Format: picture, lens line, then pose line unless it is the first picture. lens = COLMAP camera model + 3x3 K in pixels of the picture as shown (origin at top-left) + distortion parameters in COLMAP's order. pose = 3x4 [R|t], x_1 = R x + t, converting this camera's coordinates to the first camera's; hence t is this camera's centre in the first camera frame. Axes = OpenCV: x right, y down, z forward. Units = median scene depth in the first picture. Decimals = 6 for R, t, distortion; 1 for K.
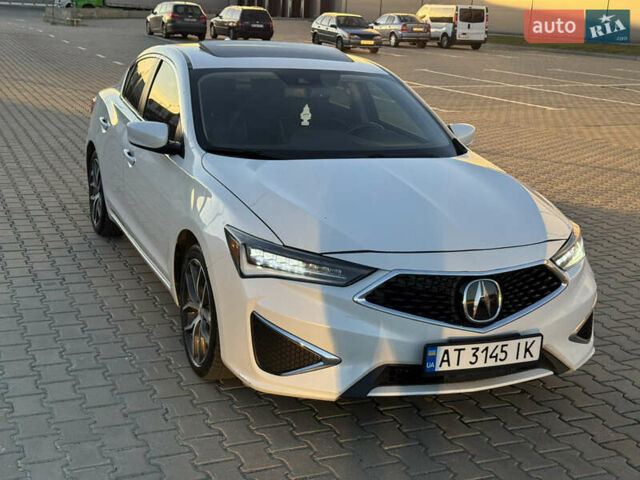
lens RADIAL K [[883.1, 0, 320.0], [0, 883.1, 240.0], [0, 0, 1]] dist [0.108789, 0.000498]
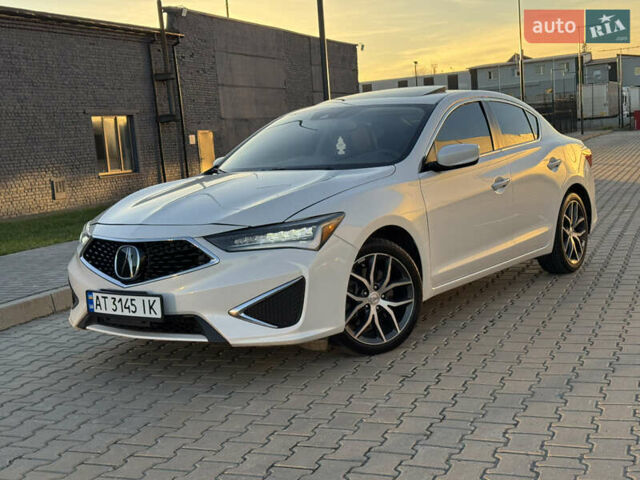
lens RADIAL K [[883.1, 0, 320.0], [0, 883.1, 240.0], [0, 0, 1]] dist [0.108789, 0.000498]
pose [[0.519838, 0.011467, -0.854188, 1.382964], [-0.115973, 0.991600, -0.057267, 0.075635], [0.846356, 0.128833, 0.516801, 0.562753]]
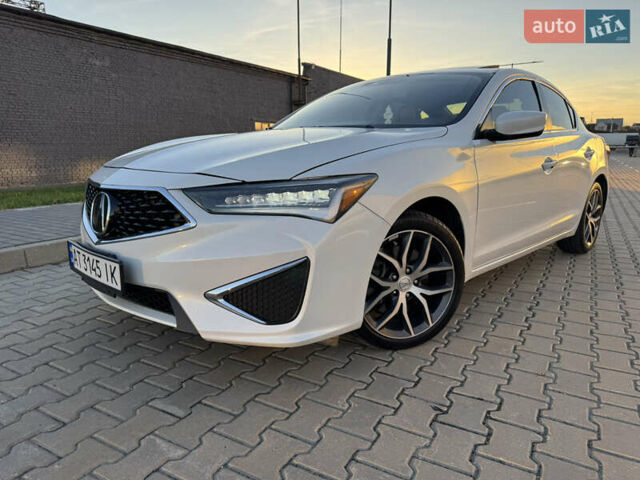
lens RADIAL K [[440.8, 0, 316.4], [0, 440.8, 240.7], [0, 0, 1]] dist [0.122945, -0.151419]
pose [[0.390900, 0.135587, -0.910392, 0.743133], [-0.210521, 0.976042, 0.054972, 0.017740], [0.896035, 0.170168, 0.410079, 0.996003]]
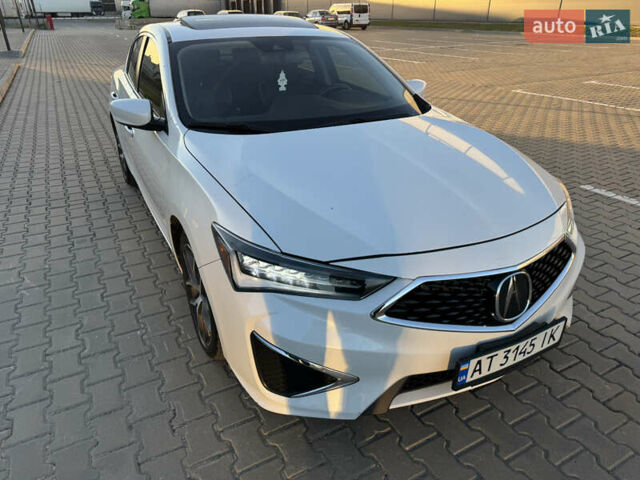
lens RADIAL K [[449.0, 0, 316.3], [0, 449.0, 240.9], [0, 0, 1]] dist [0.041605, -0.051619]
pose [[0.995055, -0.083687, 0.053492, -0.029718], [0.070226, 0.973657, 0.216934, -0.094064], [-0.070237, -0.212105, 0.974720, 0.578275]]
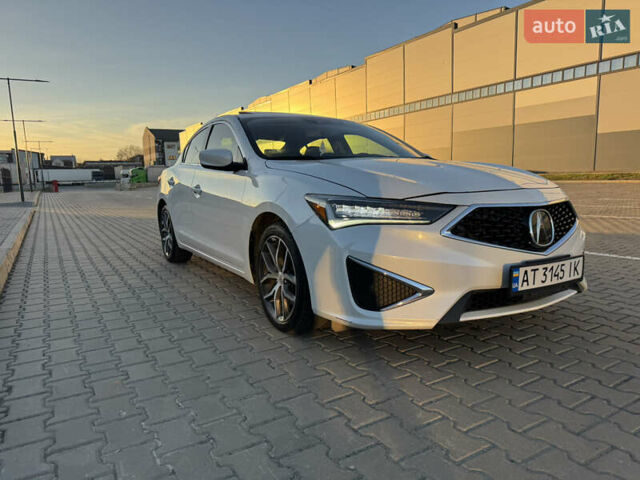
lens RADIAL K [[443.9, 0, 320.4], [0, 443.9, 242.1], [0, 0, 1]] dist [0.098503, -0.151729]
pose [[0.987845, -0.092102, 0.125220, -0.175876], [0.104956, 0.989411, -0.100254, 0.113396], [-0.114660, 0.112178, 0.987051, 0.442947]]
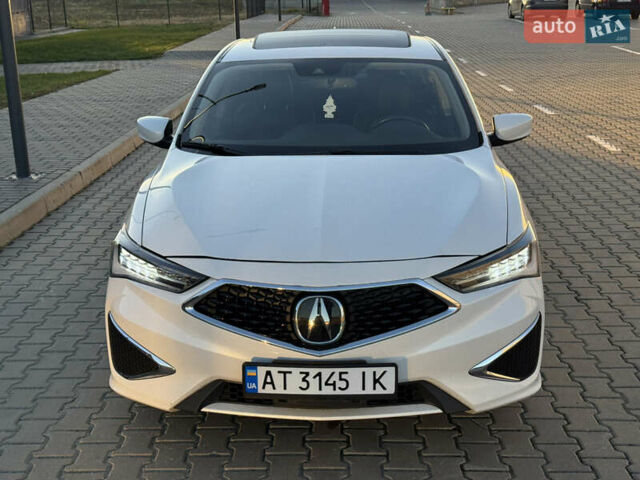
lens RADIAL K [[883.6, 0, 325.6], [0, 883.6, 239.2], [0, 0, 1]] dist [0.120540, -0.070093]
pose [[0.909215, 0.050243, -0.413284, 0.540271], [-0.043545, 0.998723, 0.025615, -0.034739], [0.414043, -0.005293, 0.910242, 0.192886]]
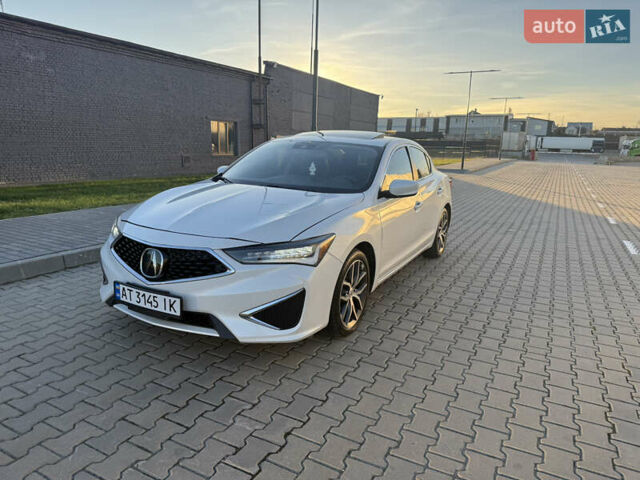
lens RADIAL K [[446.1, 0, 320.0], [0, 446.1, 240.0], [0, 0, 1]] dist [0.068607, -0.084673]
pose [[0.641590, 0.135224, -0.755034, 0.909439], [-0.193397, 0.981055, 0.011365, -0.032033], [0.742267, 0.138730, 0.655587, 0.696712]]
